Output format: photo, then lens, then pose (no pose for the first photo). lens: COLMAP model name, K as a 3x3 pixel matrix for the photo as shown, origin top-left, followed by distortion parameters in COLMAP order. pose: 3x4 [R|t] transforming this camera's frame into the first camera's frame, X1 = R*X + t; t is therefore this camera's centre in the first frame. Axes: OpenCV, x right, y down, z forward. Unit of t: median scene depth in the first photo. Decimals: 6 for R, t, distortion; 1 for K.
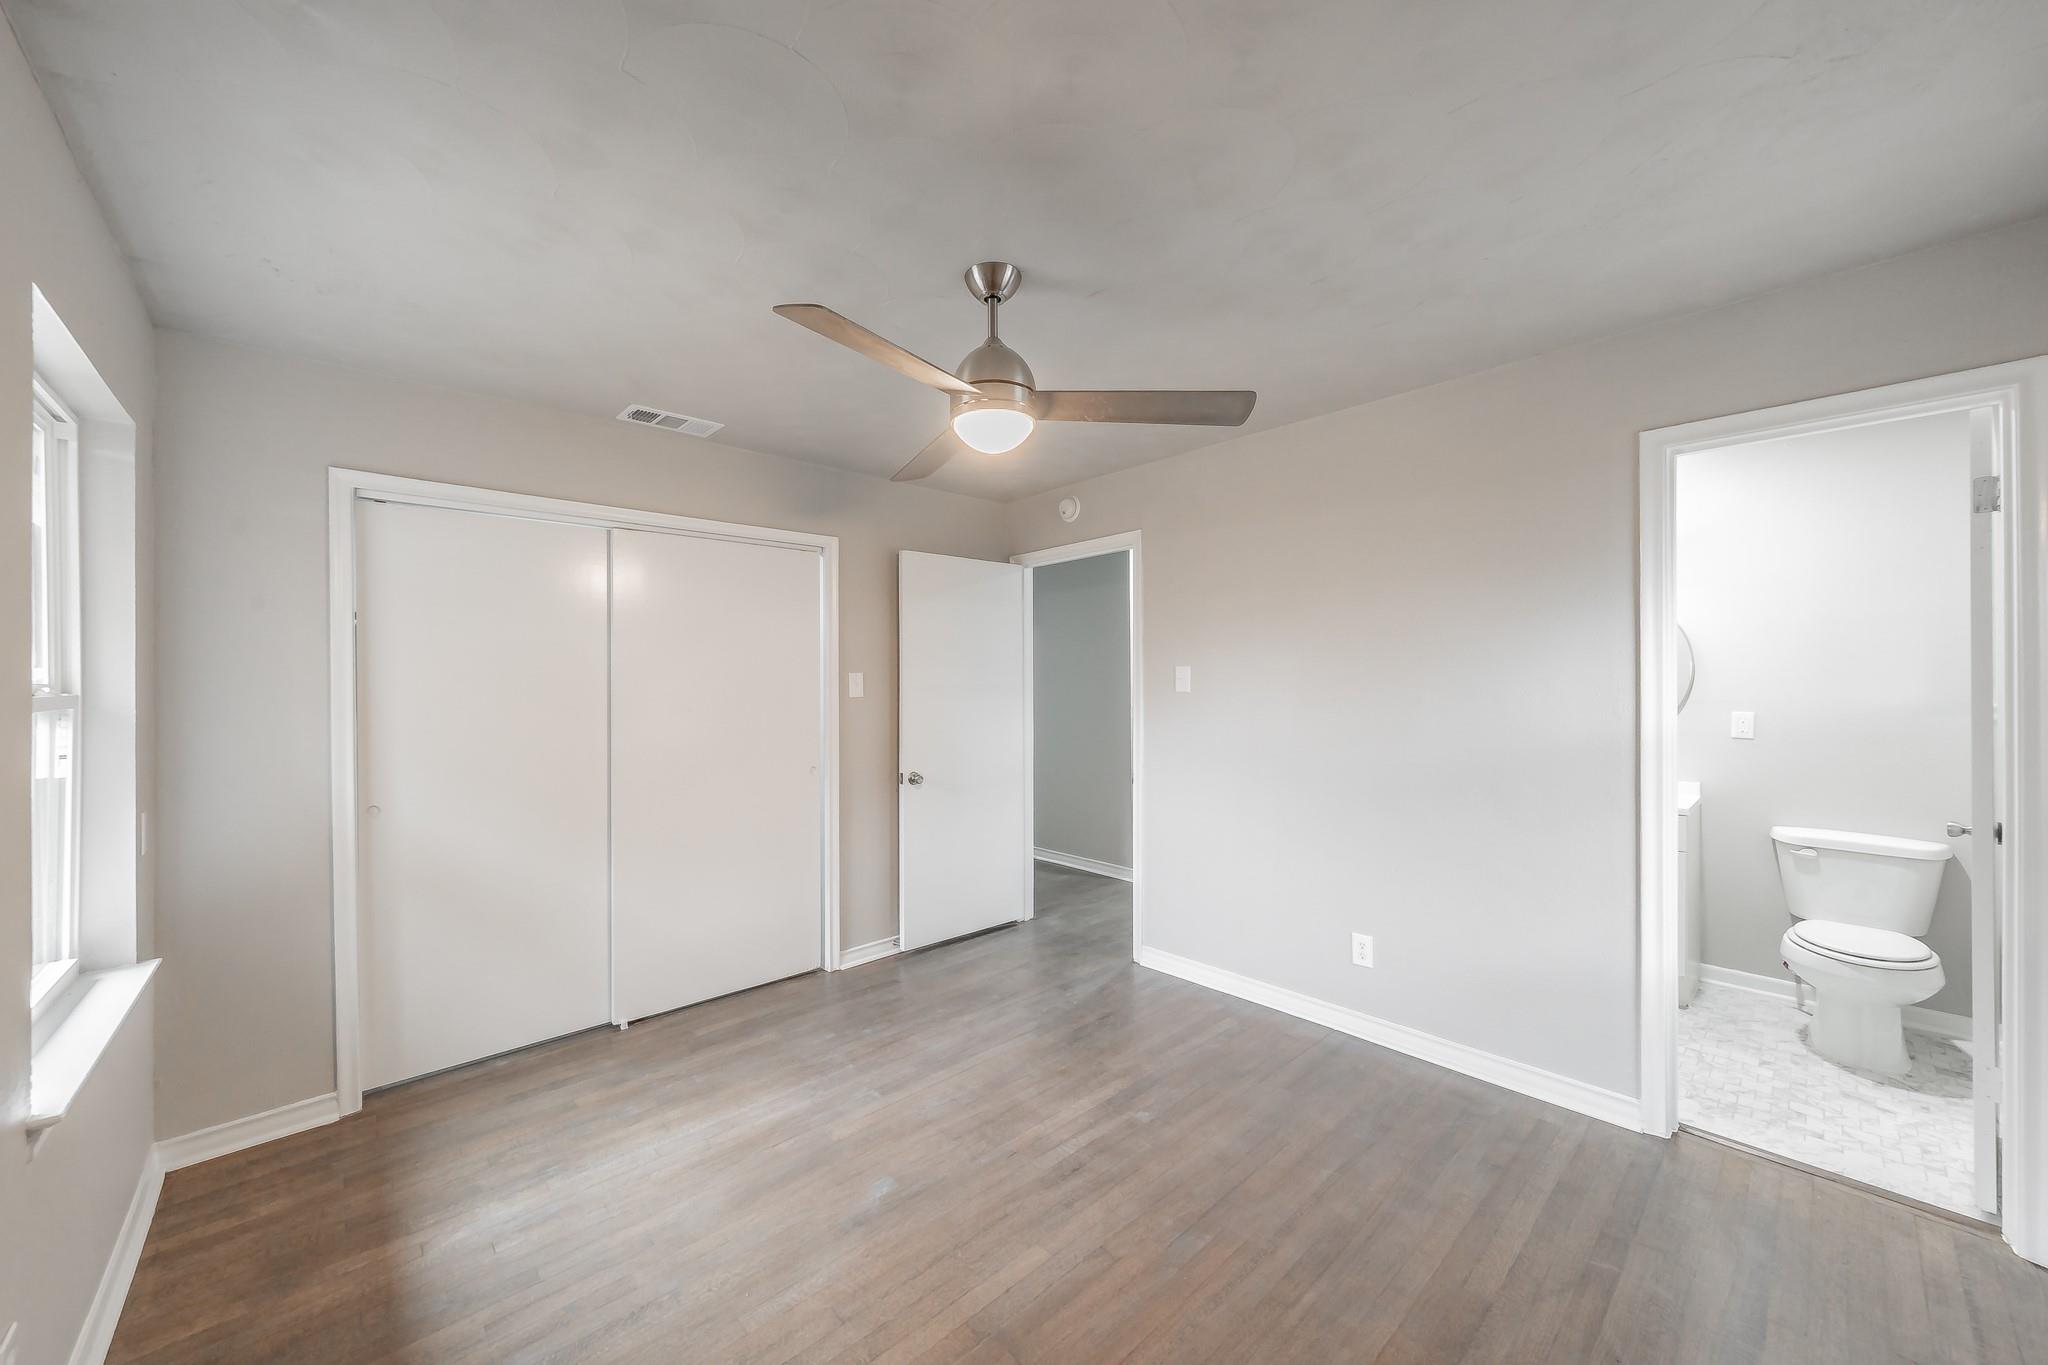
lens RADIAL K [[748.4, 0, 1031.0], [0, 748.4, 681.6], [0, 0, 1]] dist [-0.002195, -0.000305]
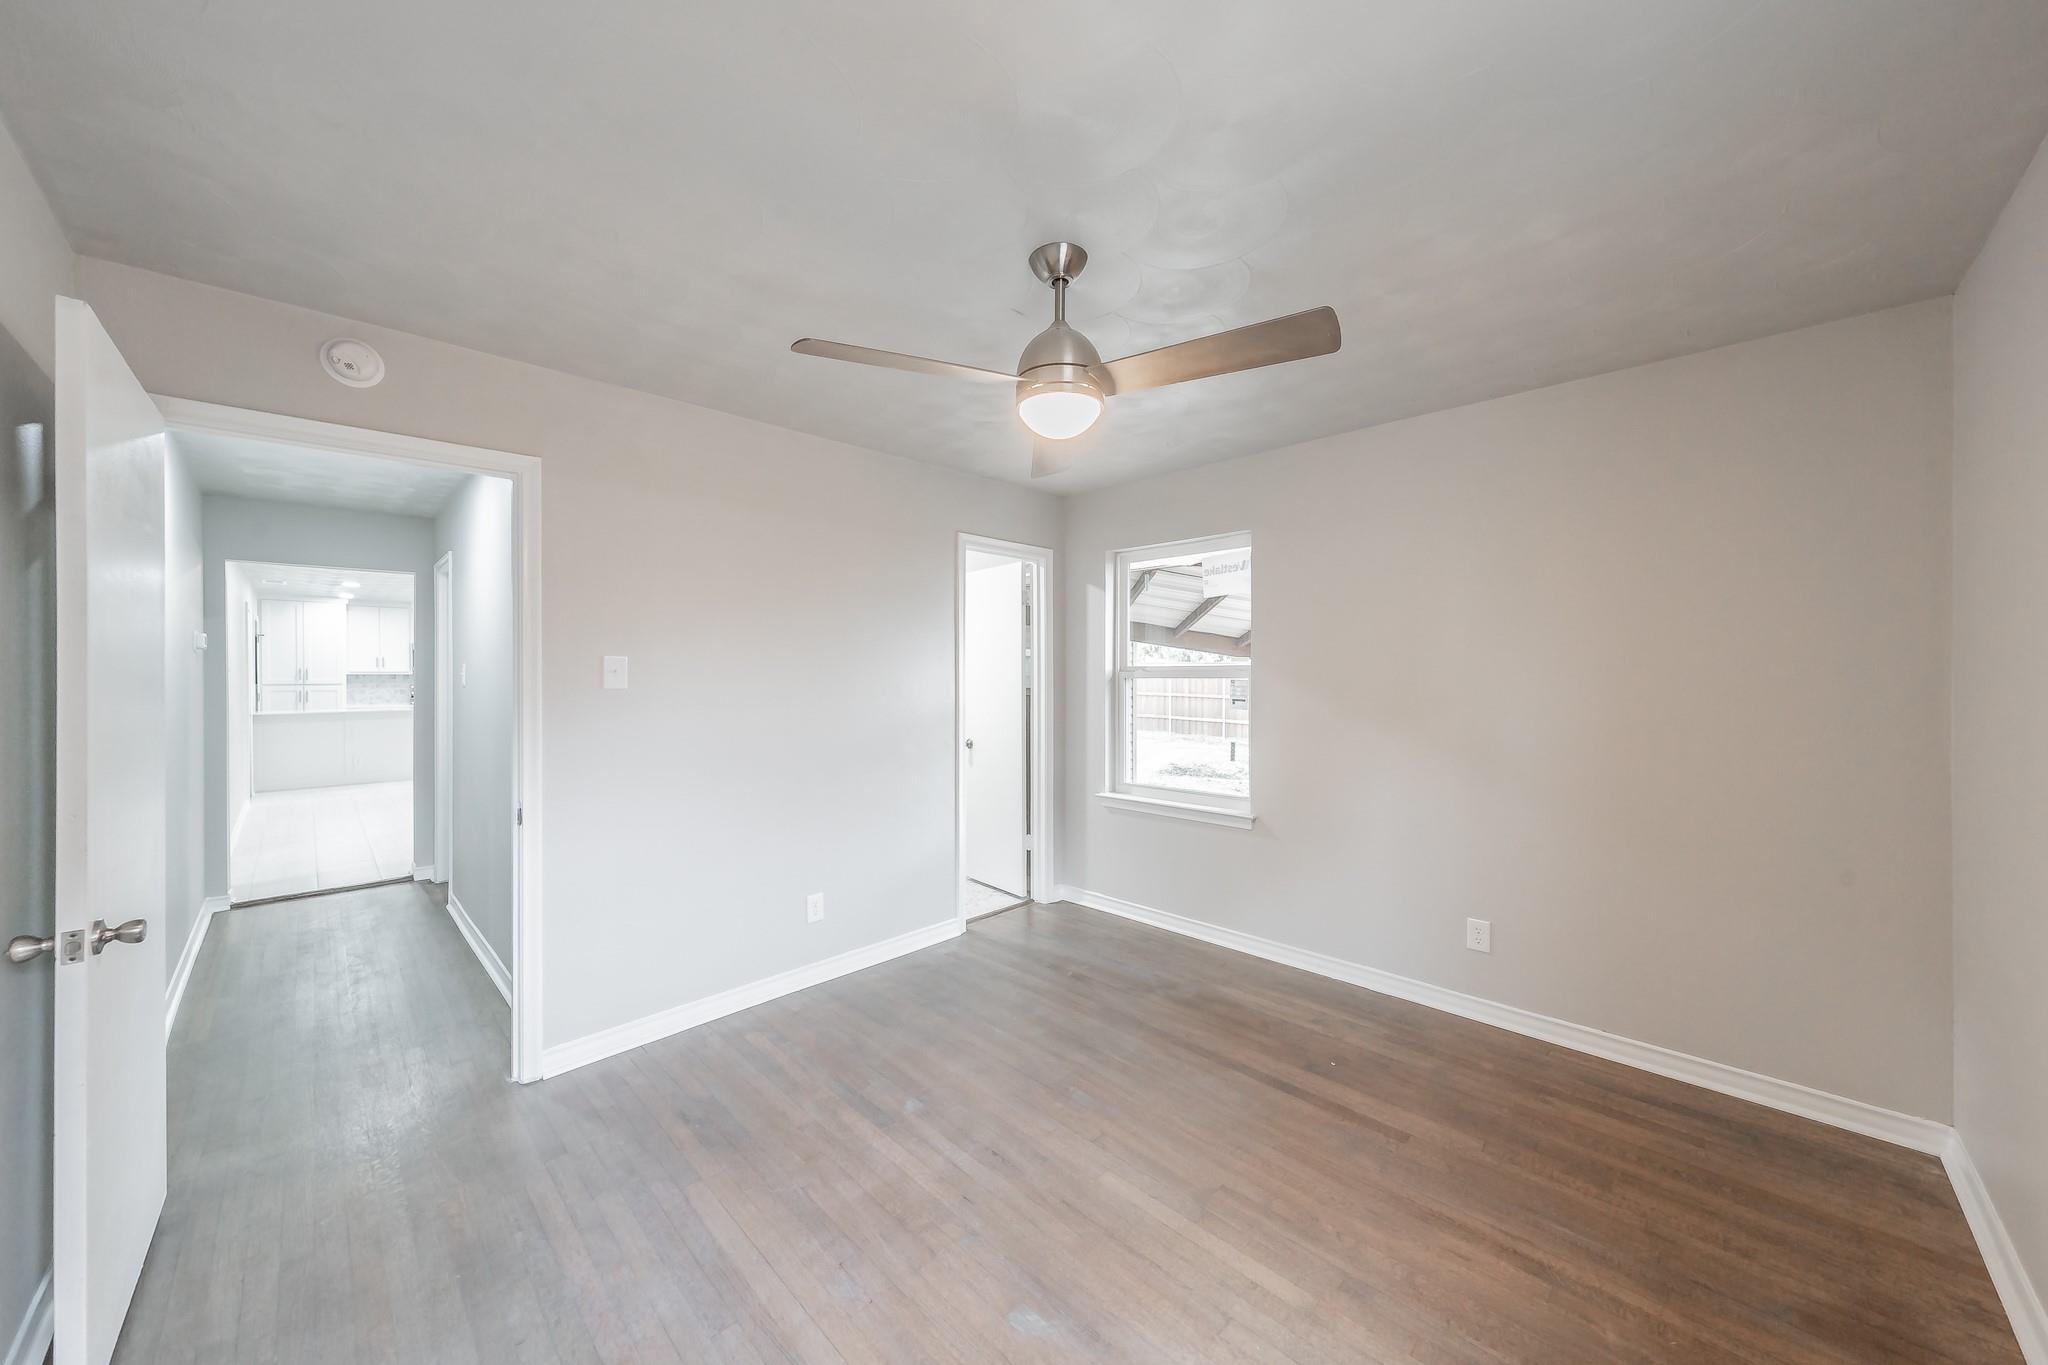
lens RADIAL K [[700.8, 0, 1011.9], [0, 700.8, 671.7], [0, 0, 1]] dist [-0.002615, -0.000183]
pose [[-0.008544, 0.005924, 0.999946, -0.765703], [0.005824, 0.999966, -0.005874, 0.004549], [-0.999947, 0.005773, -0.008578, 0.839399]]
